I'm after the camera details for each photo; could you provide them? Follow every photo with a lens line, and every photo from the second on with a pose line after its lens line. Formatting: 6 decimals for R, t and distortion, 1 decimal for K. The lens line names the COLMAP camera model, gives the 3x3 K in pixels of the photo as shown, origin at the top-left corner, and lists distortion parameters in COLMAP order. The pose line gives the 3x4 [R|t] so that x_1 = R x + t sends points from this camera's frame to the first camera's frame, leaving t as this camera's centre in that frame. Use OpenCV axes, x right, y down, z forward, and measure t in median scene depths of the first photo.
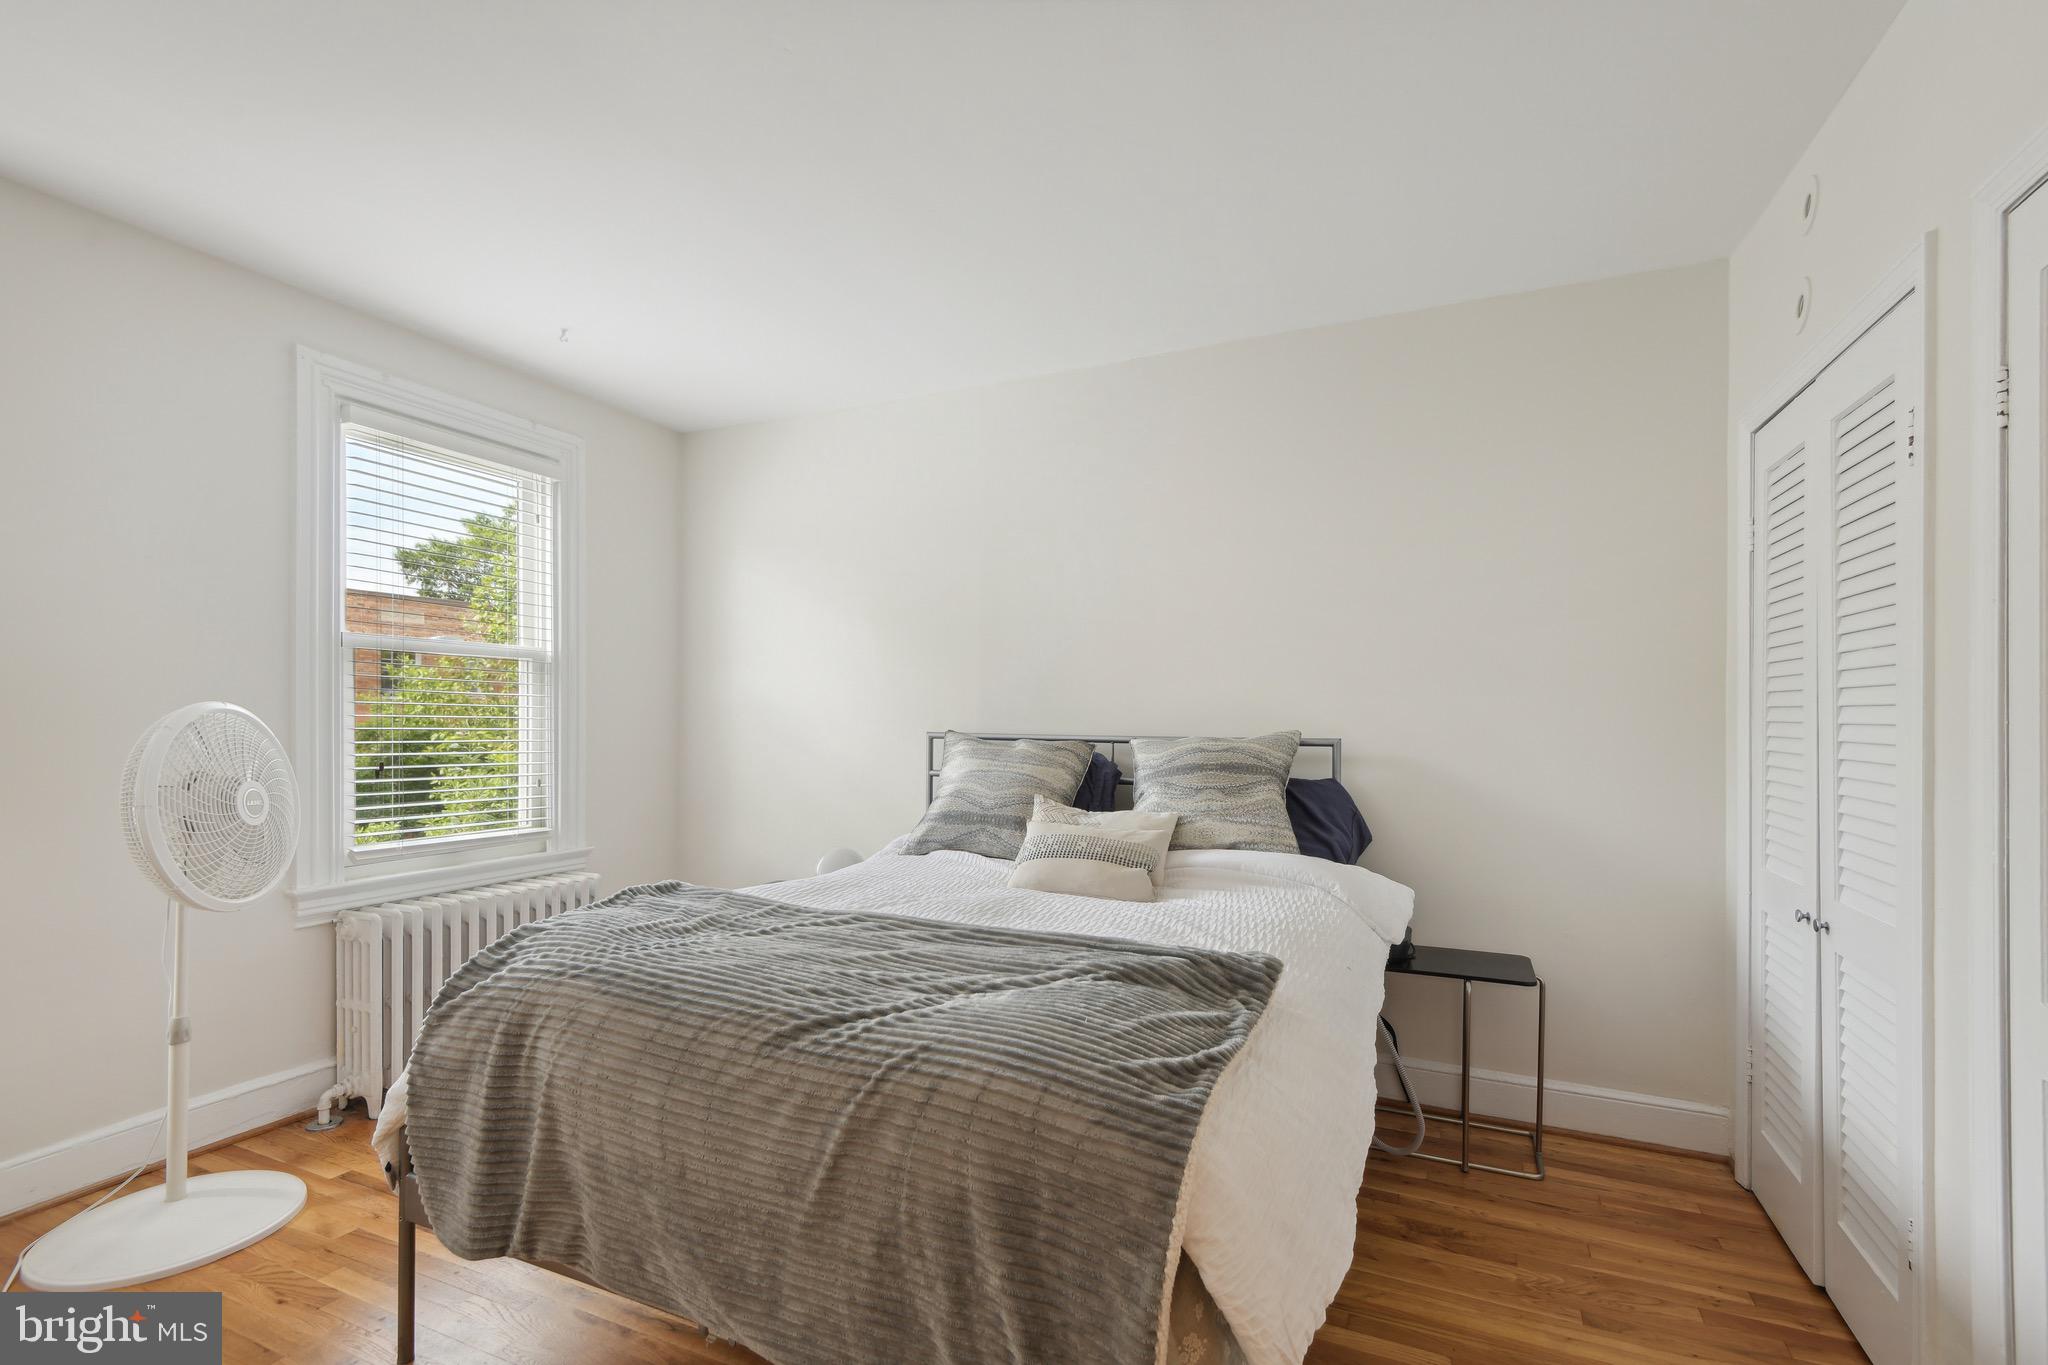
lens RADIAL K [[933.5, 0, 1019.5], [0, 933.5, 722.4], [0, 0, 1]] dist [0.044560, -0.023215]
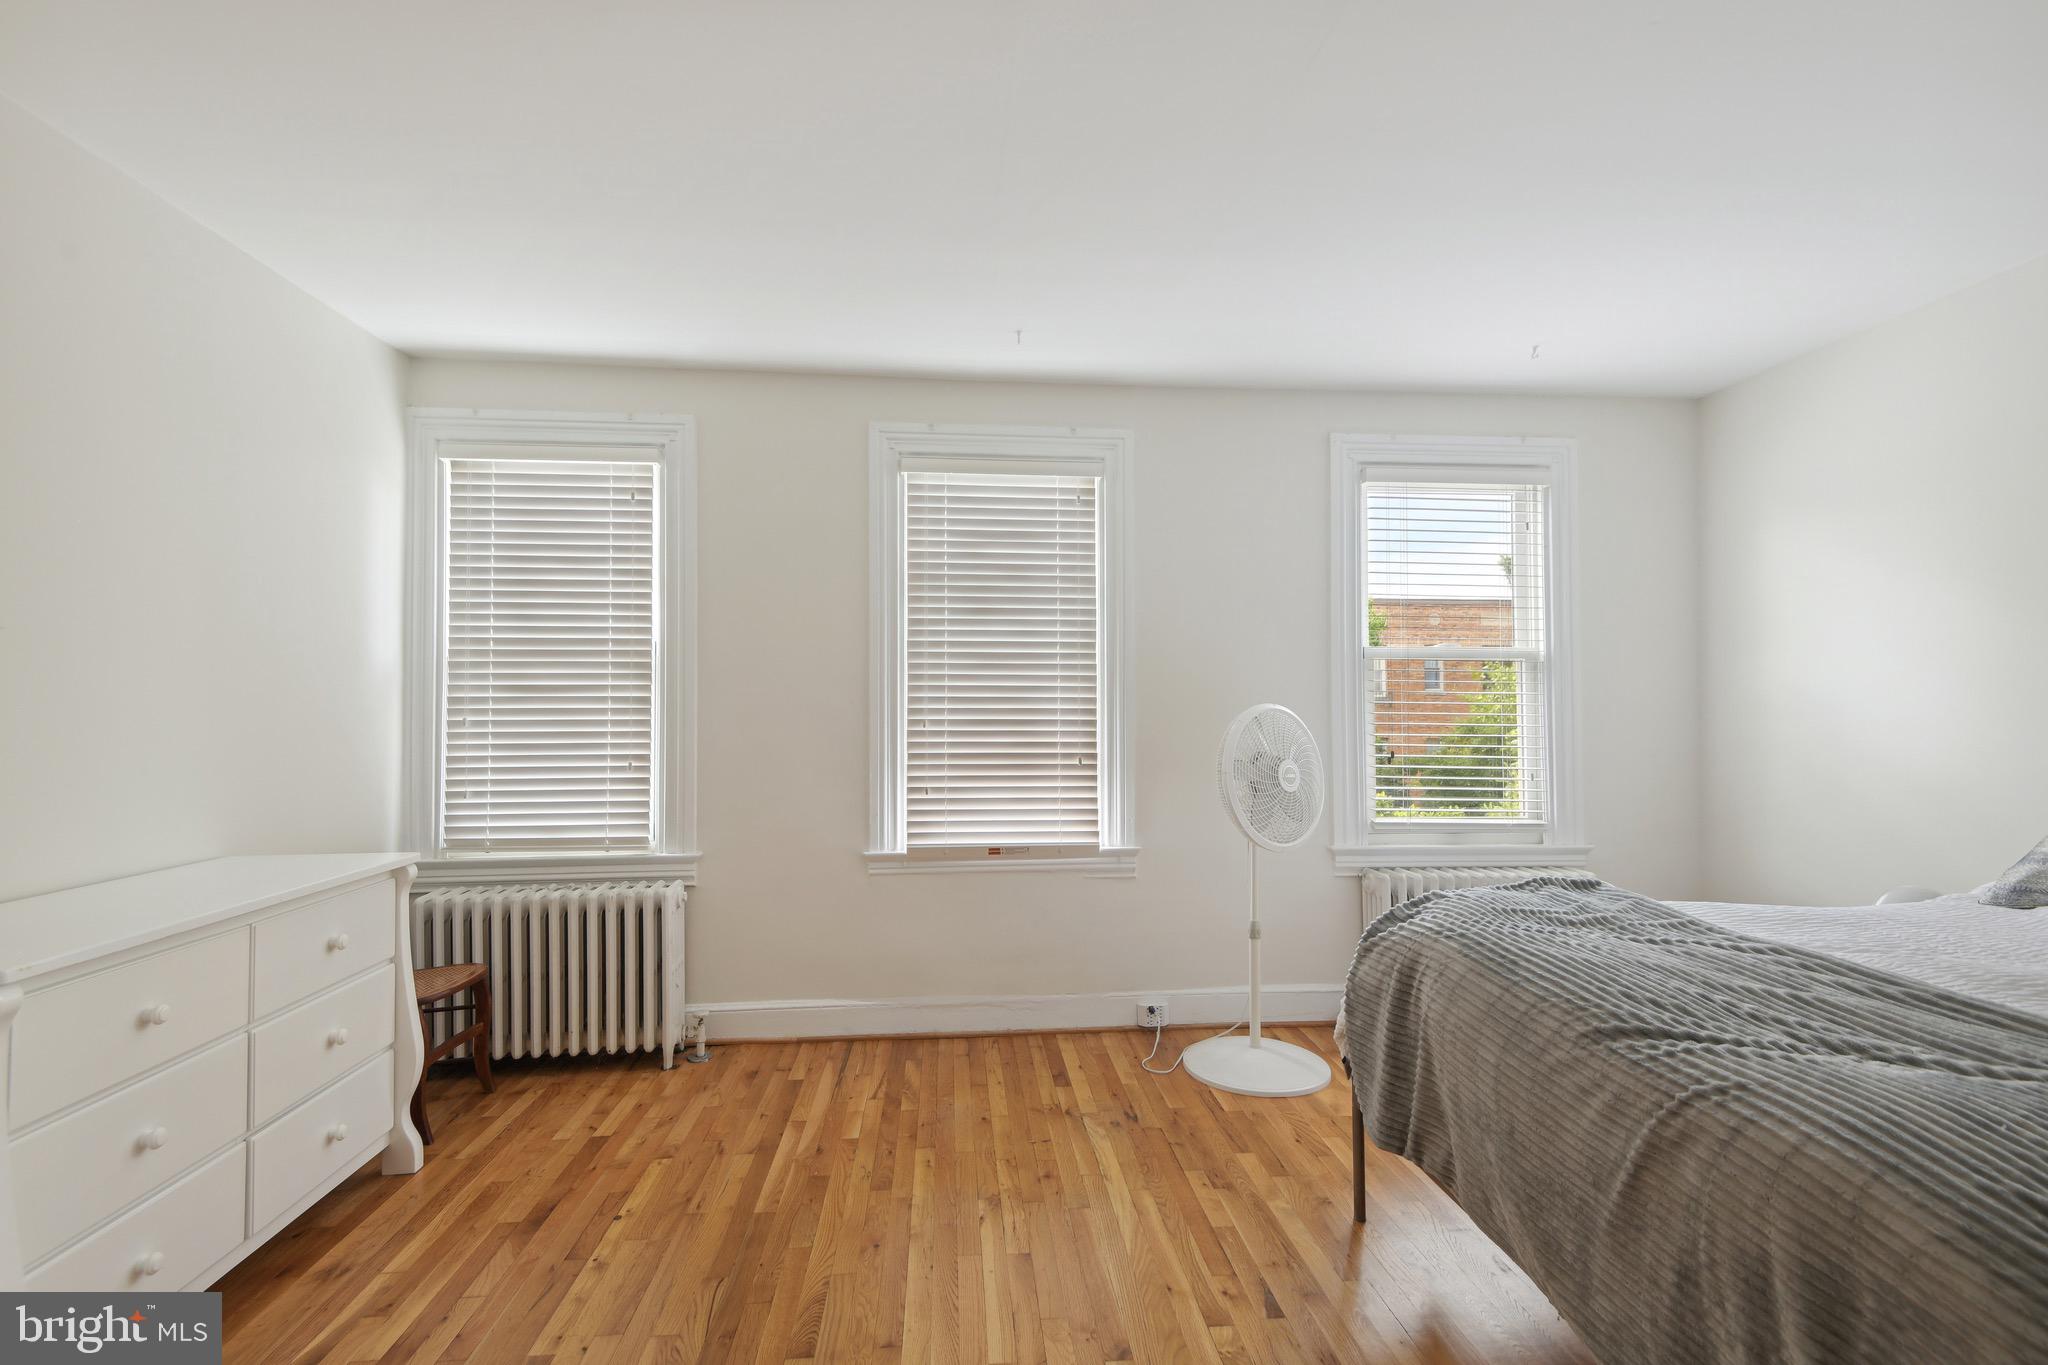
lens RADIAL K [[934.6, 0, 1015.7], [0, 934.6, 699.6], [0, 0, 1]] dist [0.036955, -0.011330]
pose [[0.493112, -0.013744, -0.869857, 0.316854], [-0.004111, 0.999827, -0.018128, -0.000795], [0.869956, 0.012515, 0.492970, -0.045877]]
